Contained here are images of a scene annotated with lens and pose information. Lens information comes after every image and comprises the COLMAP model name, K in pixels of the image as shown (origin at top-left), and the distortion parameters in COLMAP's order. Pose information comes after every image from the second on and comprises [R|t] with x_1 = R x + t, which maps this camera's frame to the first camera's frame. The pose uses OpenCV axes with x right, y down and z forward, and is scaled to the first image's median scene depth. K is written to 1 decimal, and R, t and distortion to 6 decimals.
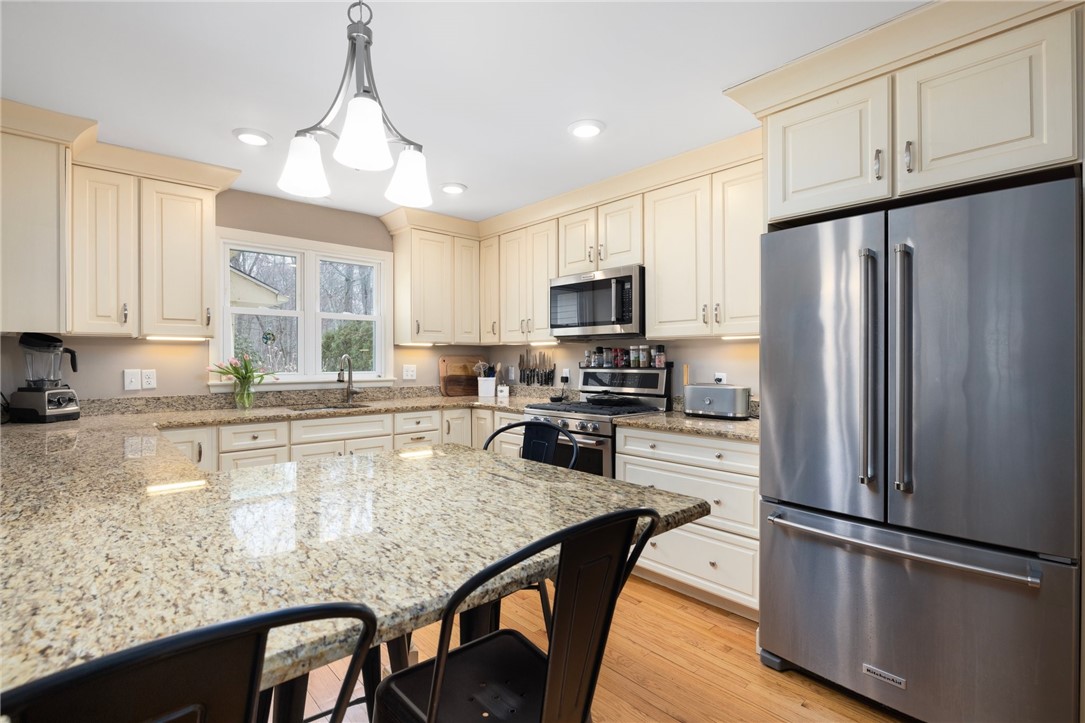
lens RADIAL K [[487.7, 0, 539.2], [0, 487.7, 358.3], [0, 0, 1]] dist [0.001049, 0.000600]
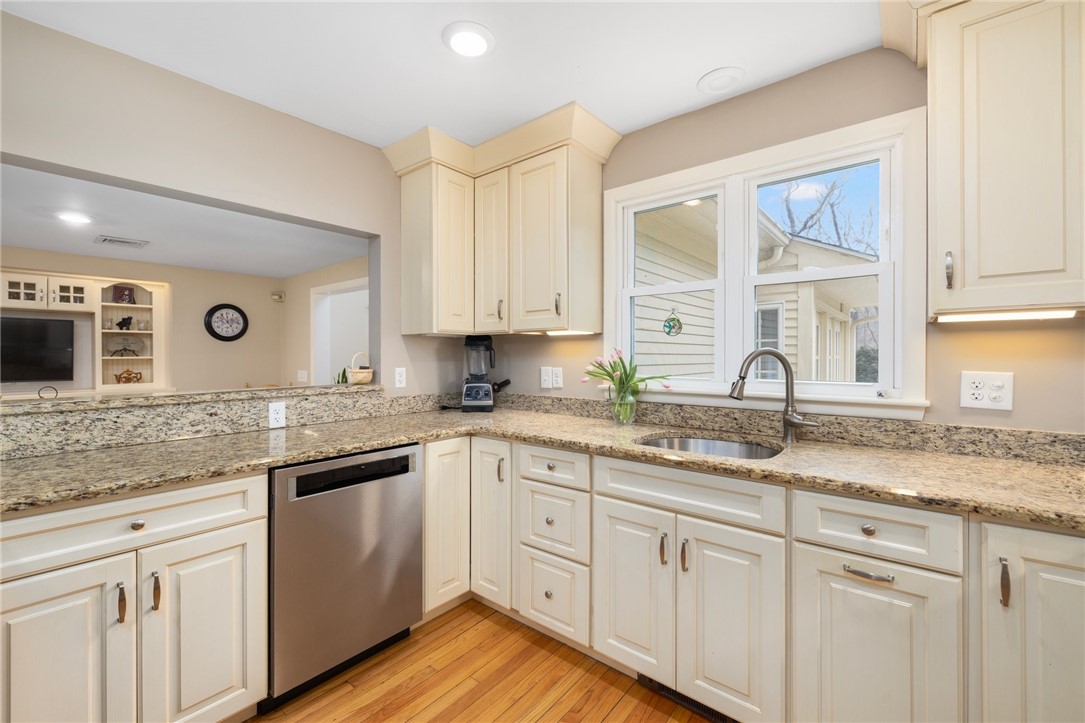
lens RADIAL K [[456.3, 0, 548.7], [0, 456.3, 356.3], [0, 0, 1]] dist [-0.001322, 0.000702]
pose [[0.136961, 0.000331, -0.990576, 0.049812], [0.001931, 0.999998, 0.000601, 0.000520], [0.990575, -0.001995, 0.136960, 0.638696]]
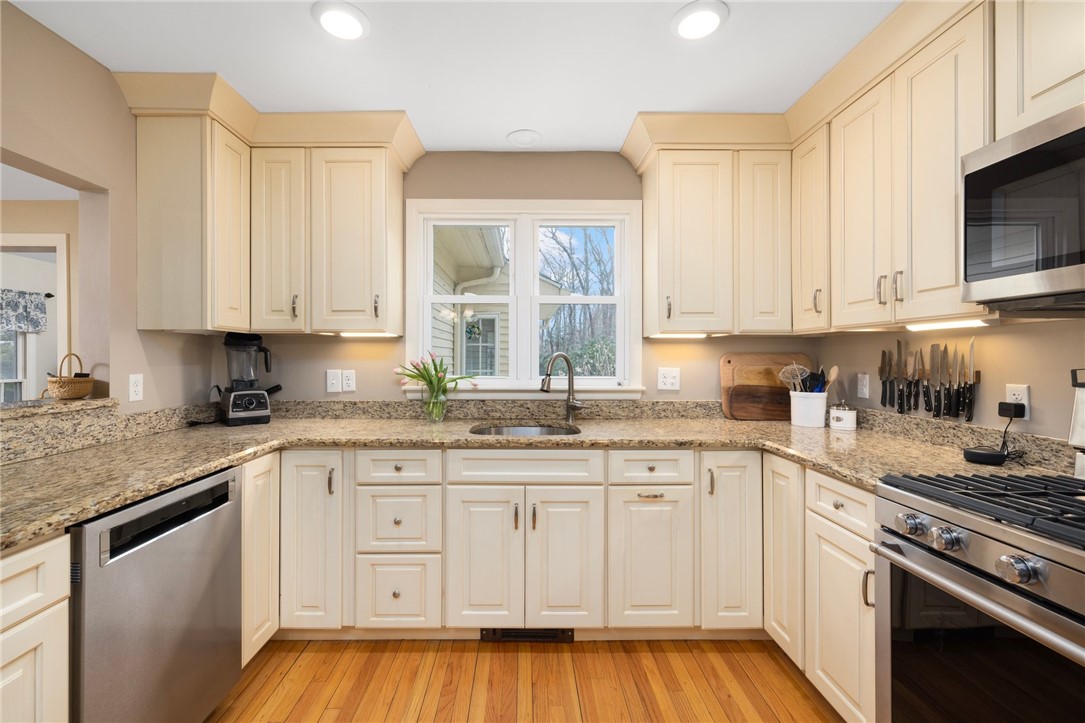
lens RADIAL K [[456.3, 0, 533.9], [0, 456.3, 356.6], [0, 0, 1]] dist [-0.001322, 0.000702]
pose [[0.743139, 0.000121, -0.669137, 0.010191], [0.000108, 1.000000, 0.000302, -0.001662], [0.669137, -0.000297, 0.743139, 0.447444]]
